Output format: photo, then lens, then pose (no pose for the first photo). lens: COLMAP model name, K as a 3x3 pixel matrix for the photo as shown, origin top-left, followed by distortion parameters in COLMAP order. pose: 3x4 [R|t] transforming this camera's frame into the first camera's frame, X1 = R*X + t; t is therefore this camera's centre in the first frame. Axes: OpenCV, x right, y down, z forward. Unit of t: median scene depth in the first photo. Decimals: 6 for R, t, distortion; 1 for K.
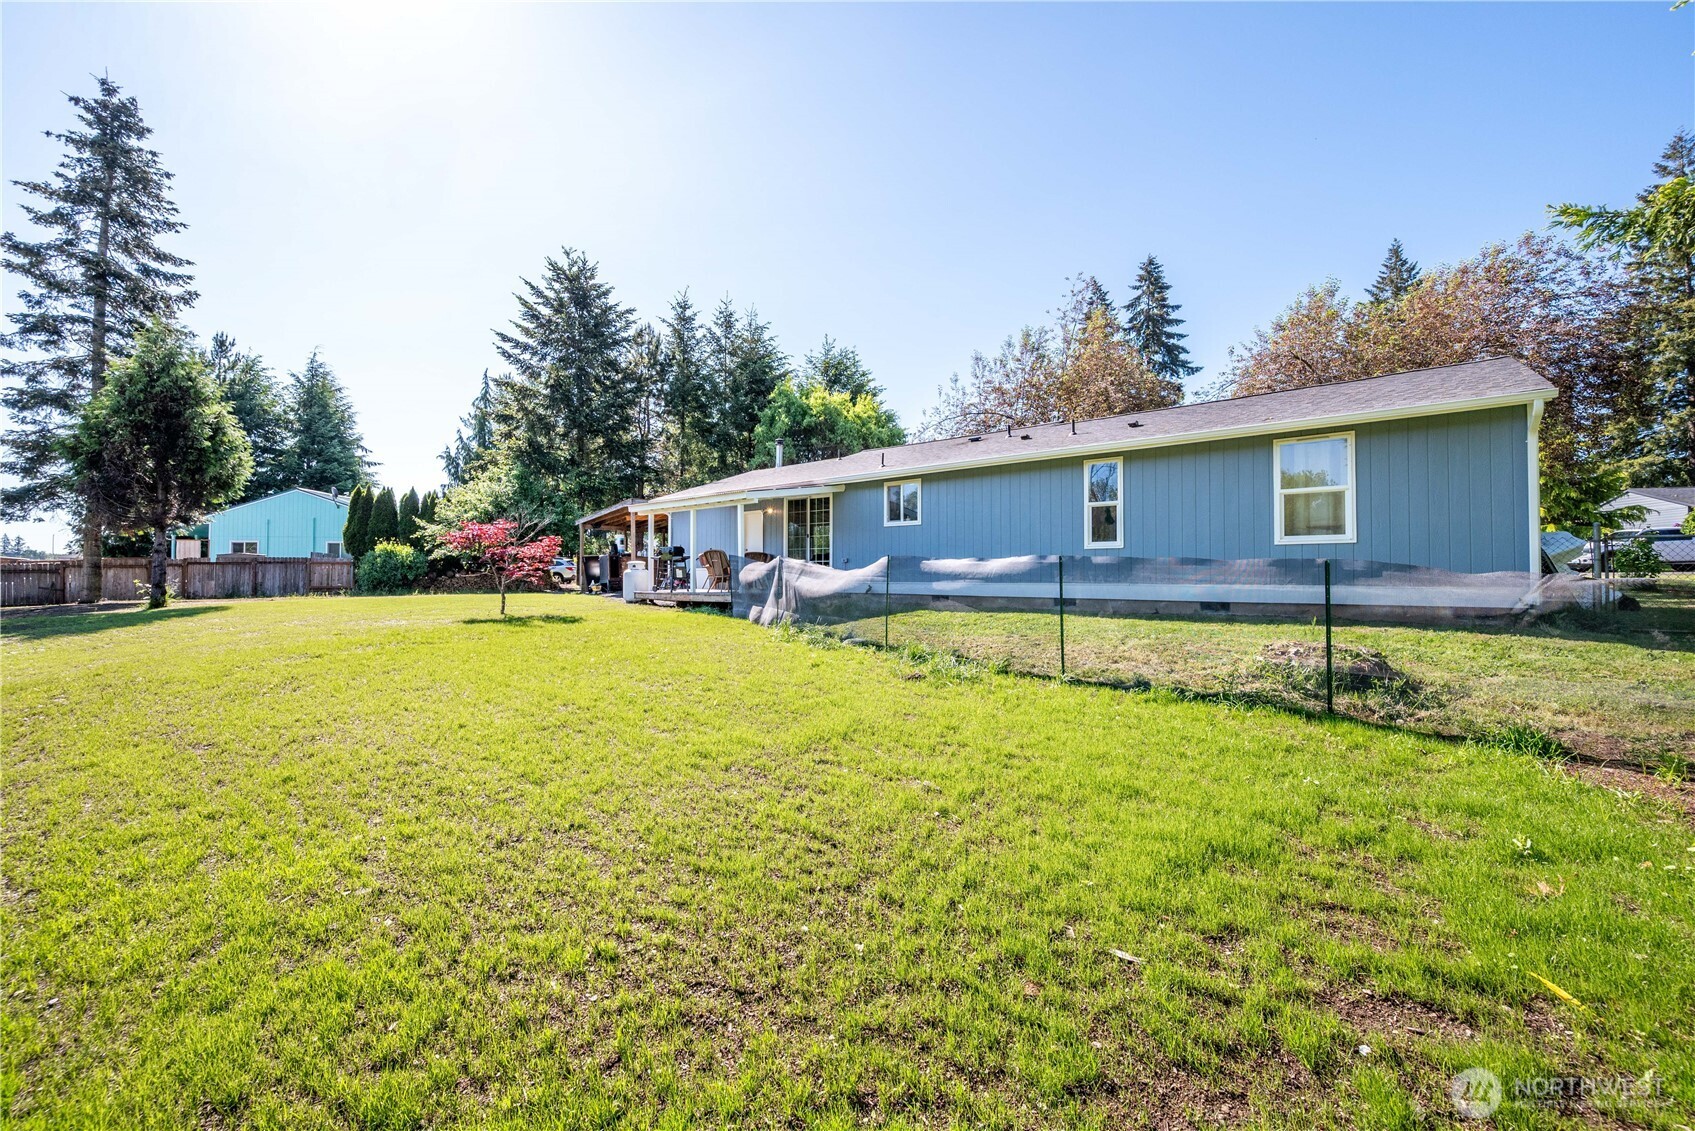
lens RADIAL K [[679.5, 0, 850.1], [0, 679.5, 572.6], [0, 0, 1]] dist [0.001401, 0.000431]
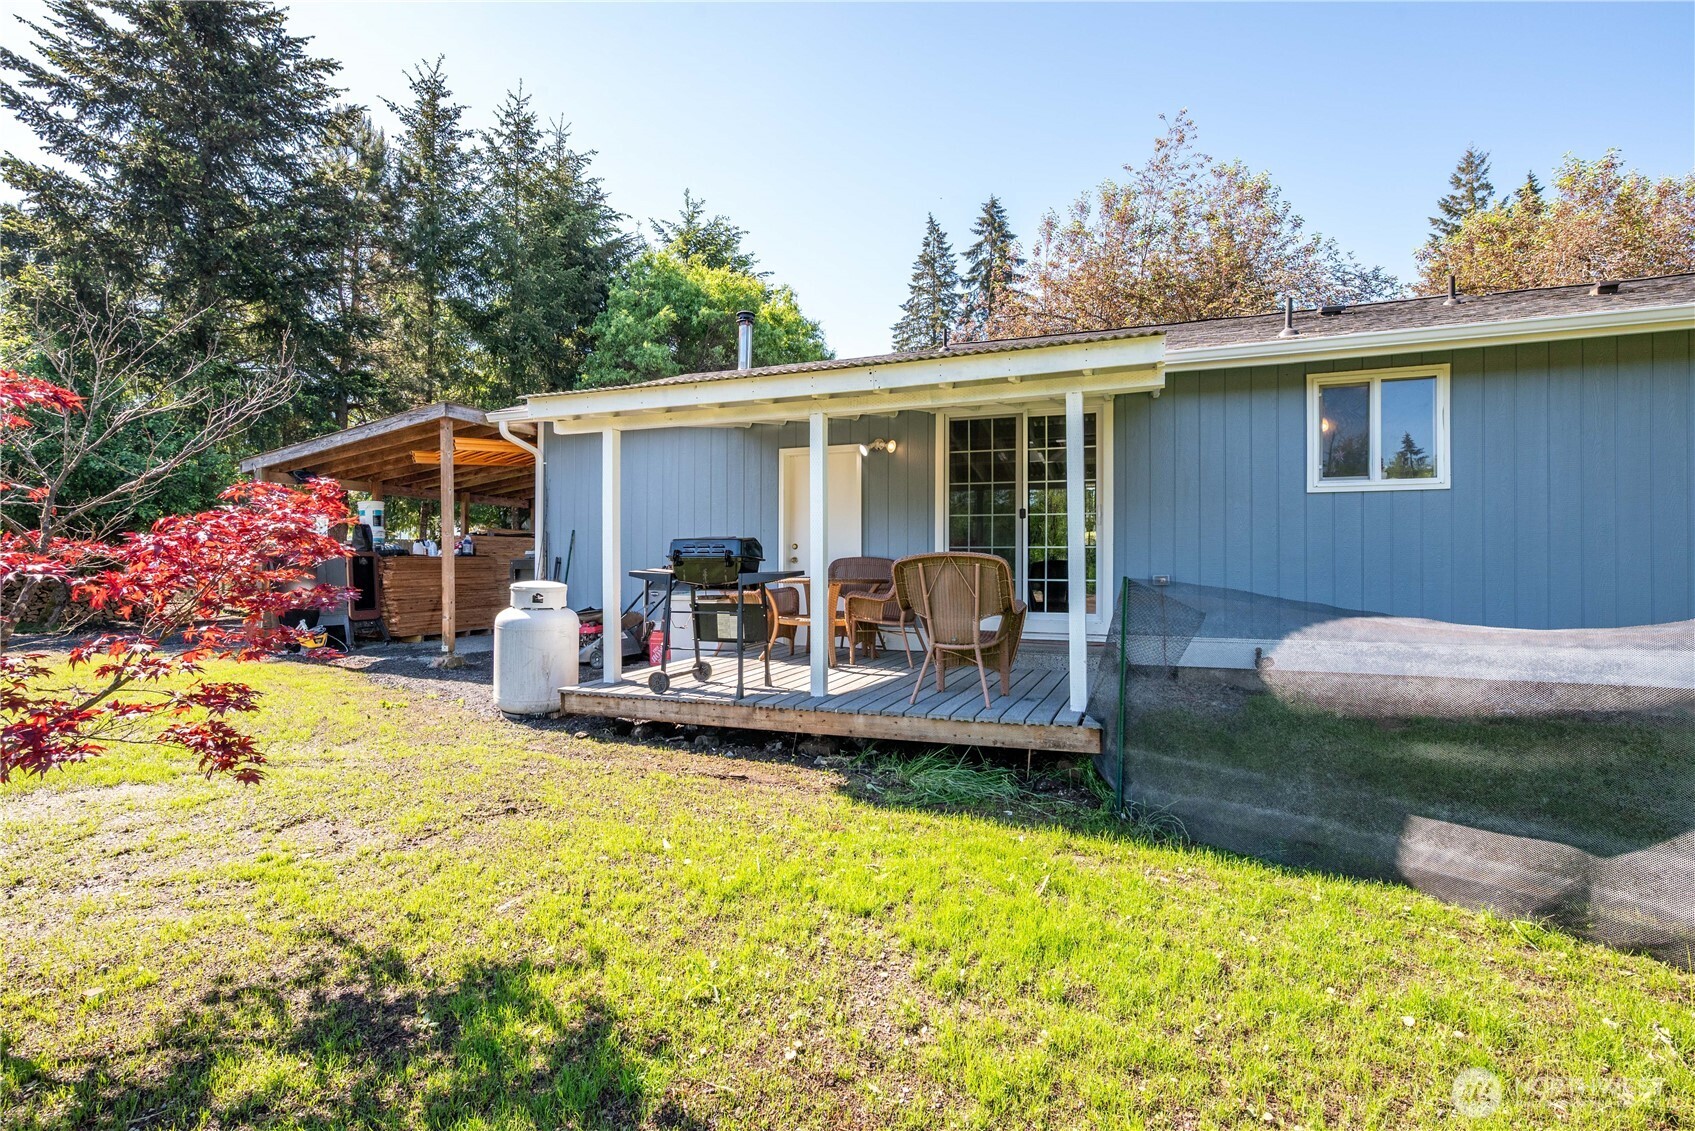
lens RADIAL K [[803.7, 0, 845.9], [0, 803.7, 556.1], [0, 0, 1]] dist [0.011832, -0.001546]
pose [[0.944879, 0.007329, 0.327339, -0.145378], [-0.003282, 0.999911, -0.012914, -0.011561], [-0.327404, 0.011128, 0.944819, 0.290050]]
